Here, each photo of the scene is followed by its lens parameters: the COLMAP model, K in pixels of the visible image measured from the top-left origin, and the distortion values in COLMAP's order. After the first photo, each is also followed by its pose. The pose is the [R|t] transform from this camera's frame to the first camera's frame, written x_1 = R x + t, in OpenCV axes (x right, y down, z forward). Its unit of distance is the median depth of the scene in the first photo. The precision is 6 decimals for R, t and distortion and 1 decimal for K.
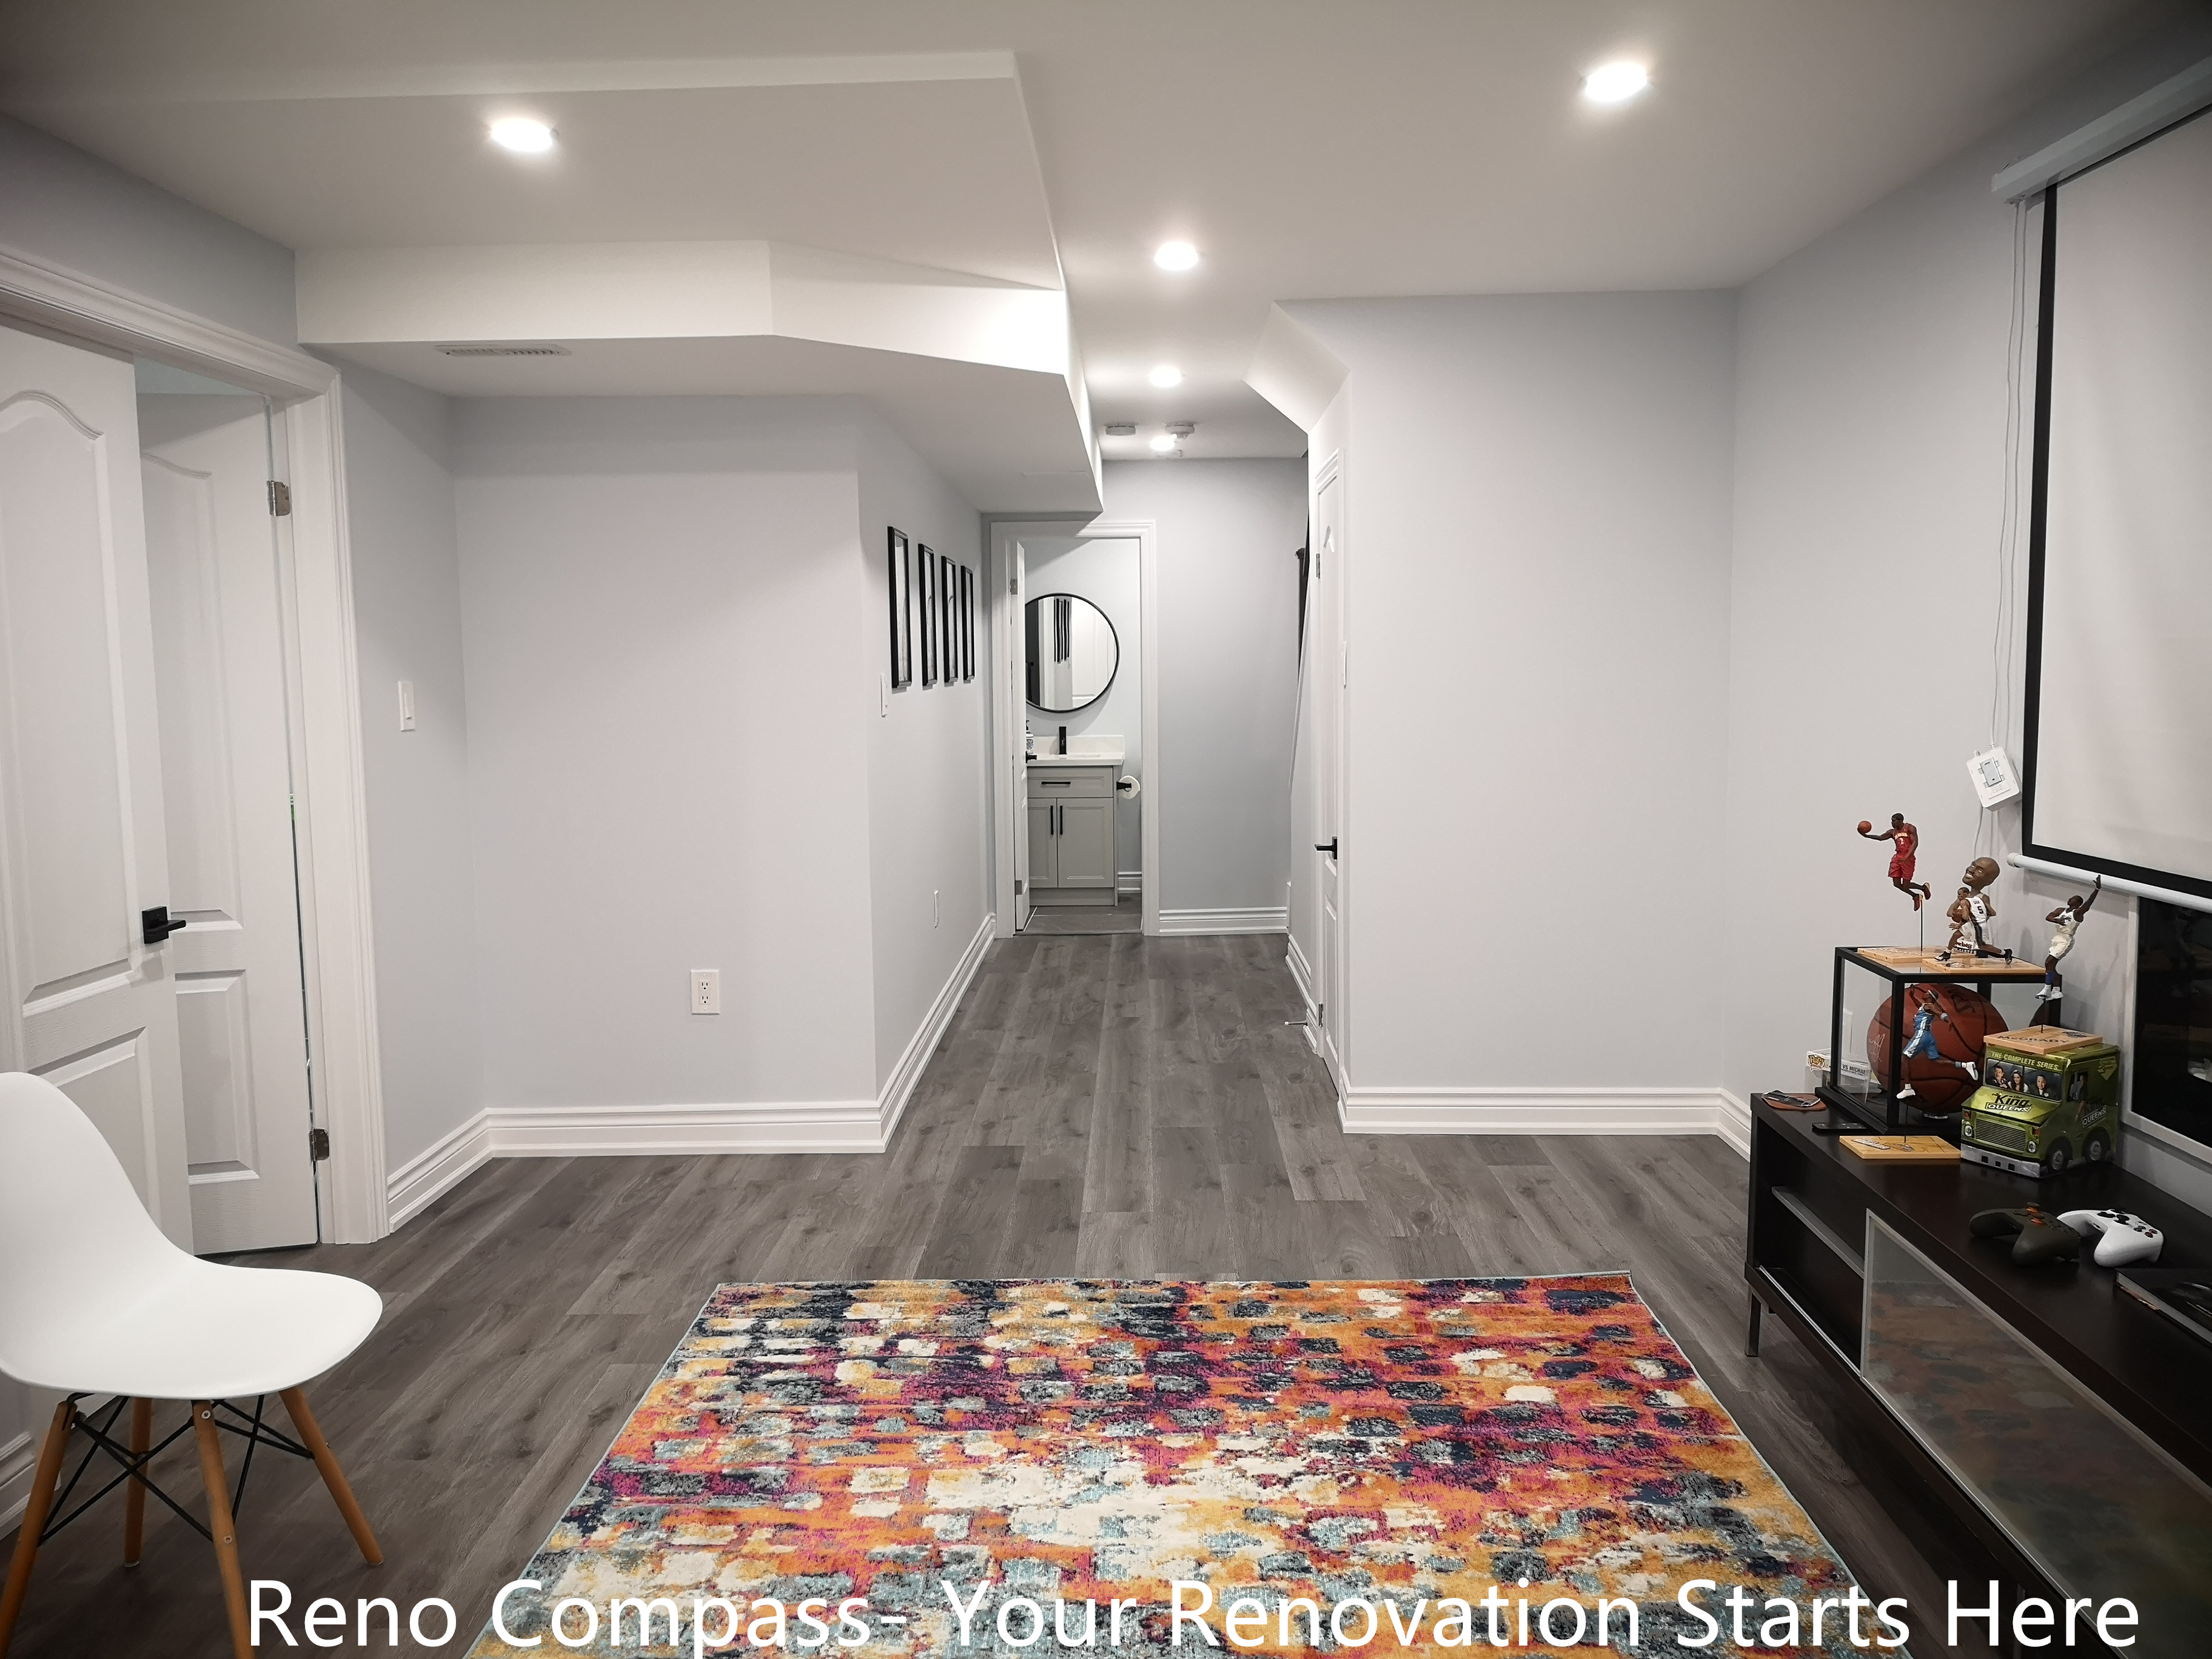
lens RADIAL K [[1765.6, 0, 1106.0], [0, 1765.6, 829.5], [0, 0, 1]] dist [0.080669, -0.158628]
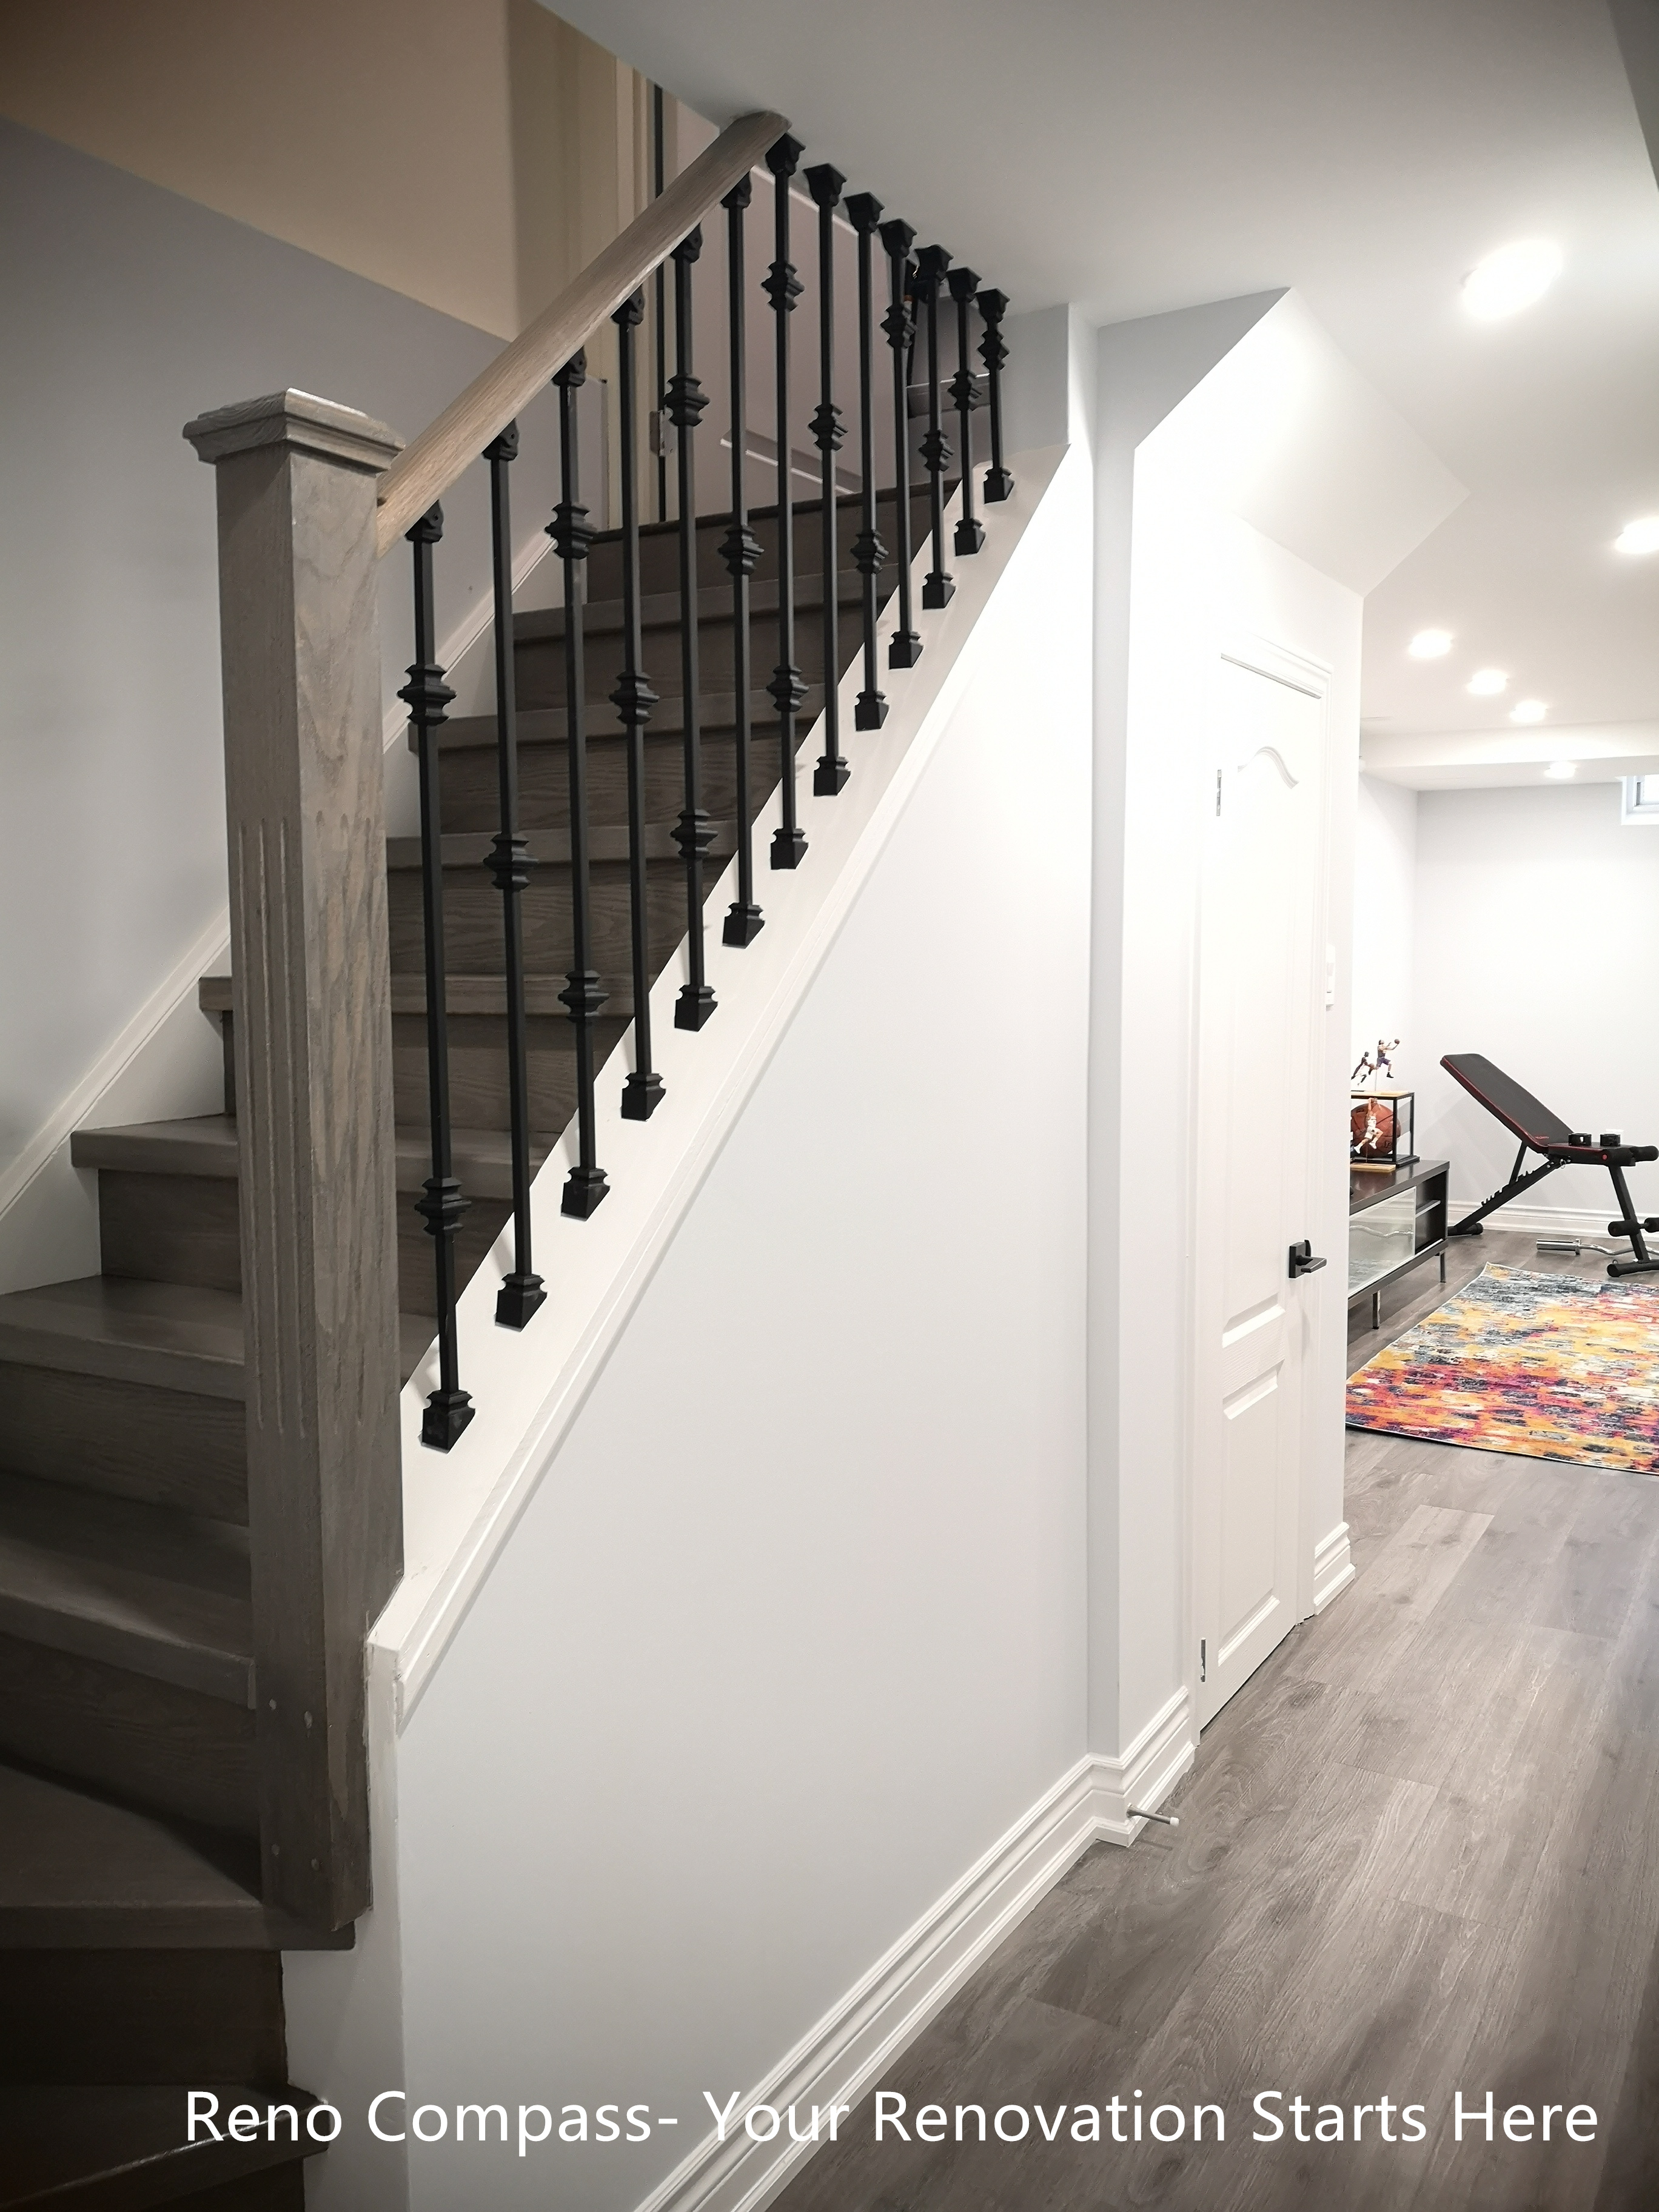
lens RADIAL K [[1764.1, 0, 829.5], [0, 1764.1, 1106.0], [0, 0, 1]] dist [0.088421, -0.212339]
pose [[-0.874020, -0.025017, 0.485245, -0.058806], [0.064390, 0.983902, 0.166706, -0.269867], [-0.481604, 0.176949, -0.858340, 2.645594]]
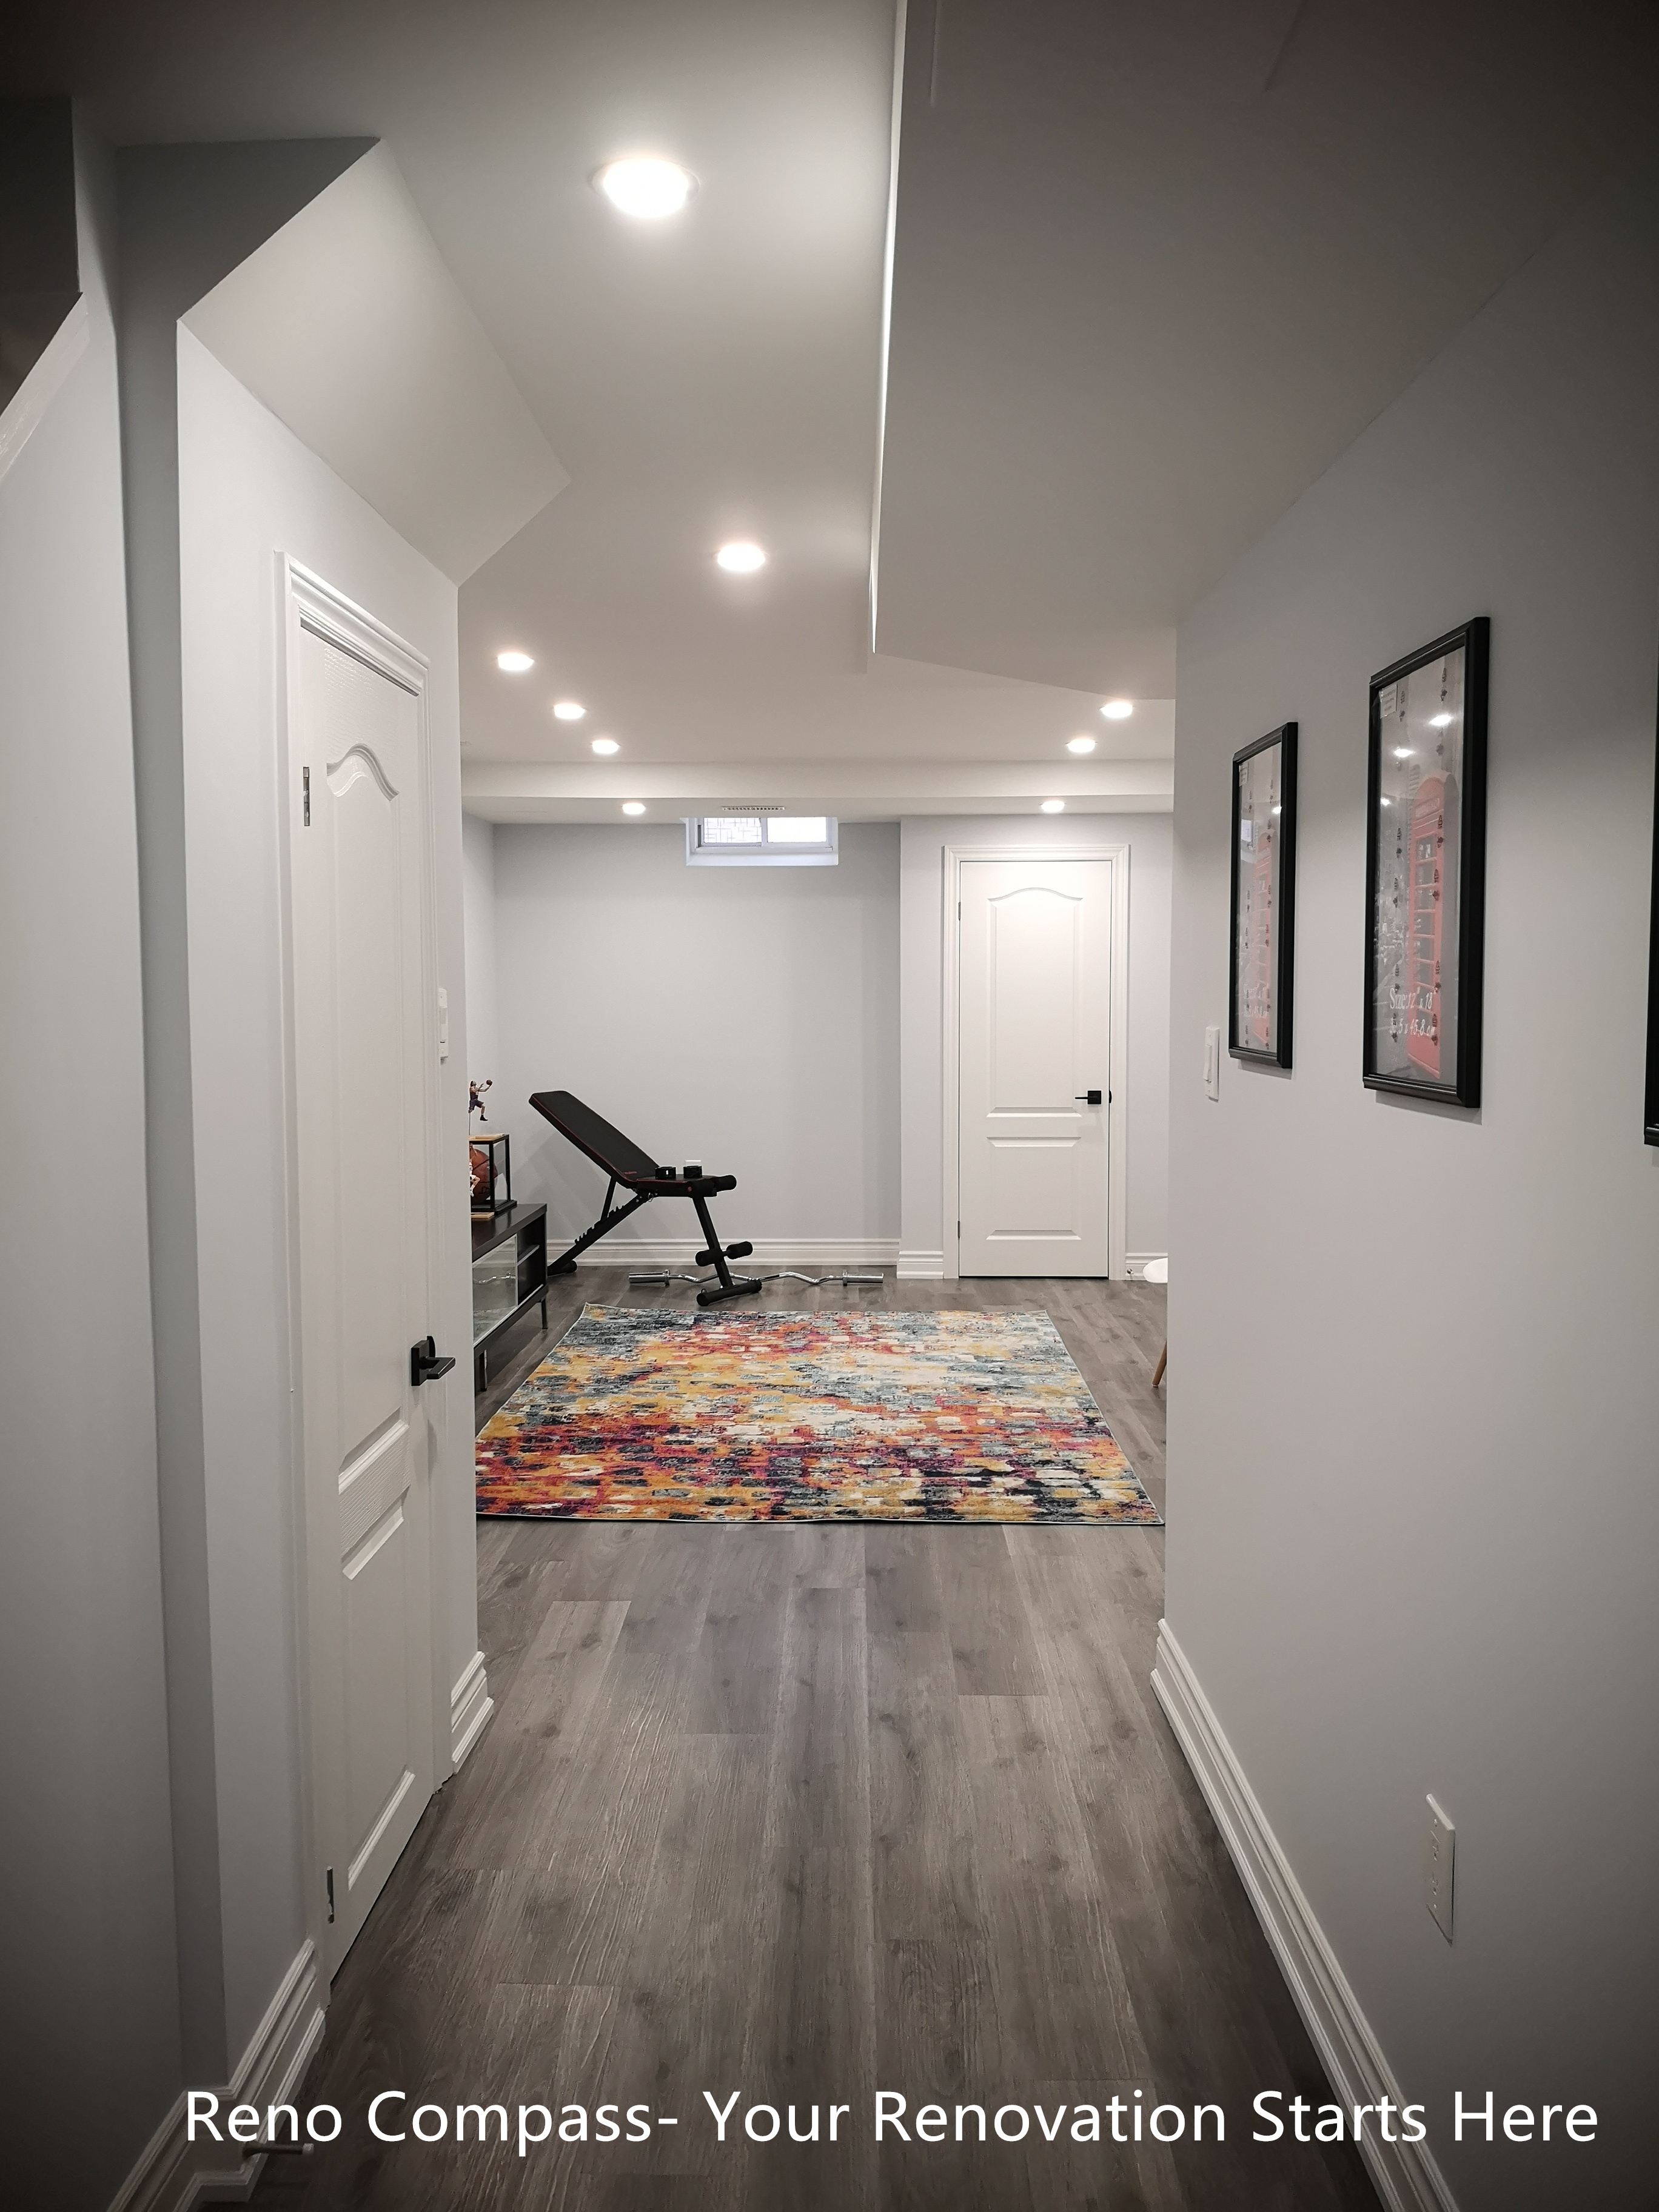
lens RADIAL K [[1764.1, 0, 829.5], [0, 1764.1, 1106.0], [0, 0, 1]] dist [0.088421, -0.212339]
pose [[-0.999786, 0.020110, -0.004889, 0.006148], [0.018974, 0.985005, 0.171480, -0.259711], [0.008264, 0.171350, -0.985175, 2.471795]]
